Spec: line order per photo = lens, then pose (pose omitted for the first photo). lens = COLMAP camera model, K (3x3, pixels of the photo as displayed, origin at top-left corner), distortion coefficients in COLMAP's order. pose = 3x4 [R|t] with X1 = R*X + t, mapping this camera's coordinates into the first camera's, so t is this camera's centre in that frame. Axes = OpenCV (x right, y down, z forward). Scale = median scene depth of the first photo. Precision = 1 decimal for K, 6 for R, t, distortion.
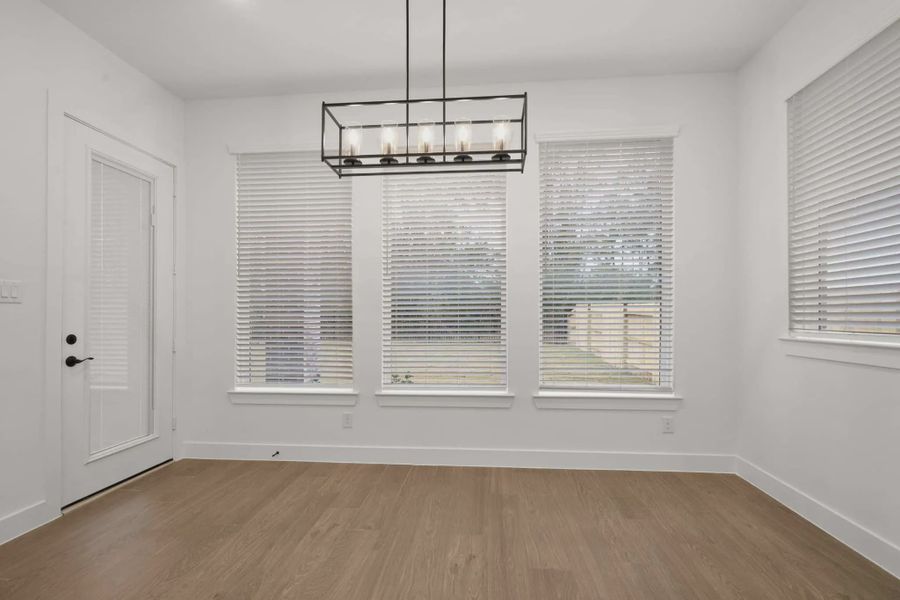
lens RADIAL K [[405.4, 0, 452.1], [0, 405.4, 311.9], [0, 0, 1]] dist [-0.012227, -0.000318]
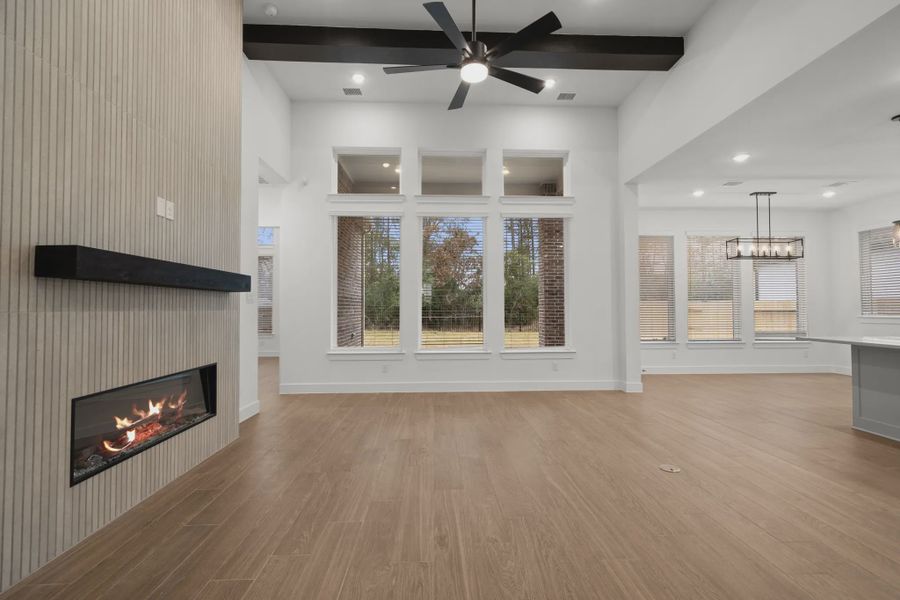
lens RADIAL K [[369.9, 0, 450.0], [0, 369.9, 300.0], [0, 0, 1]] dist [0.001473, 0.000216]
pose [[0.992436, -0.002033, 0.122743, -2.381054], [0.004357, 0.999816, -0.018667, -0.015898], [-0.122683, 0.019061, 0.992263, -1.252707]]
